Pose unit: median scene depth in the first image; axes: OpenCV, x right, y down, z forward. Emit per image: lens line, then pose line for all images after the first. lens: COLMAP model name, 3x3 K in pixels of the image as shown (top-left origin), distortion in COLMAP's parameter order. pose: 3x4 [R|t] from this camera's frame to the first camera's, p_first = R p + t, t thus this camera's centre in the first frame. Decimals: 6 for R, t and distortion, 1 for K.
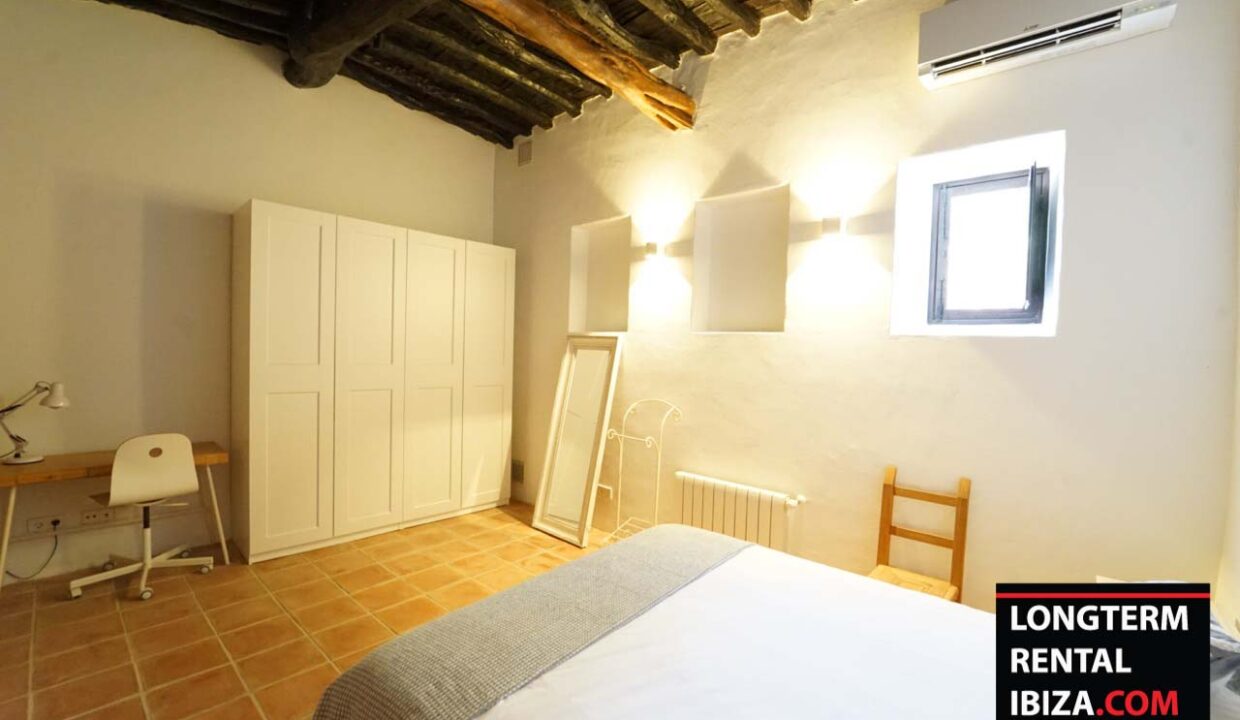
lens RADIAL K [[509.3, 0, 630.5], [0, 509.3, 367.7], [0, 0, 1]] dist [-0.023188, 0.000327]
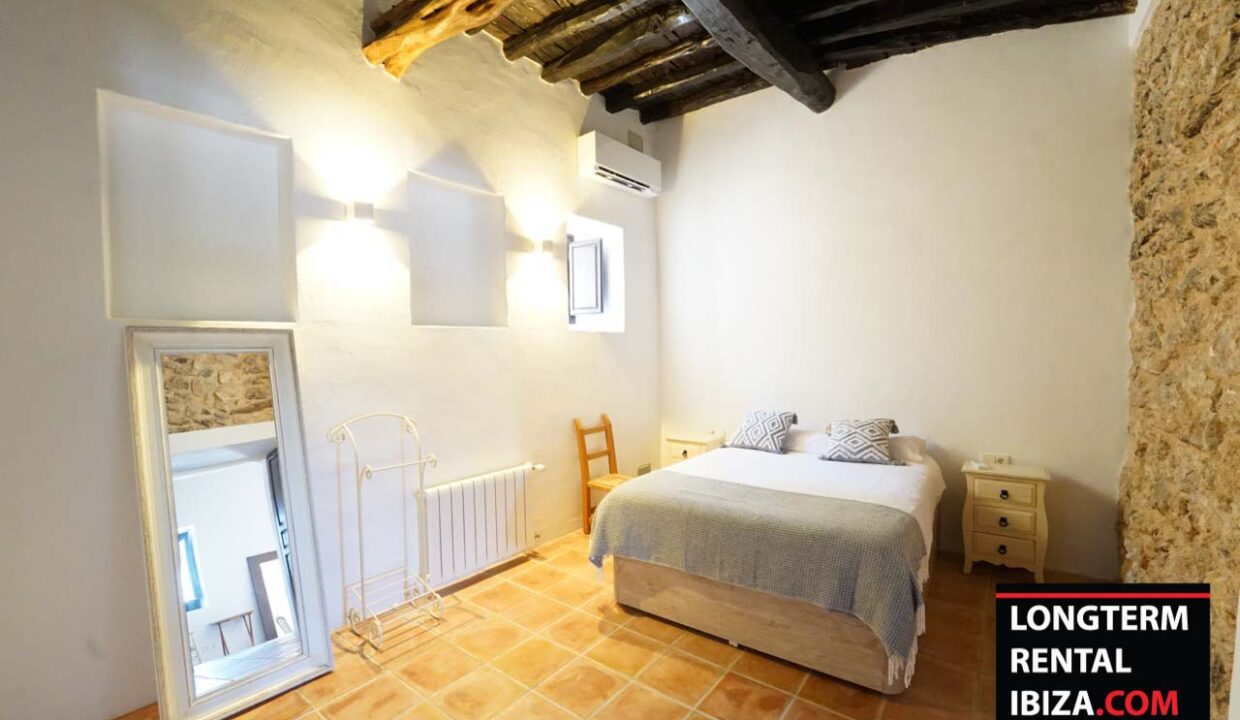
lens RADIAL K [[509.3, 0, 630.5], [0, 509.3, 367.7], [0, 0, 1]] dist [-0.023188, 0.000327]
pose [[-0.061615, -0.074767, 0.995296, -0.858580], [0.047660, 0.995832, 0.077757, -0.055985], [-0.996961, 0.052226, -0.057794, 0.794941]]
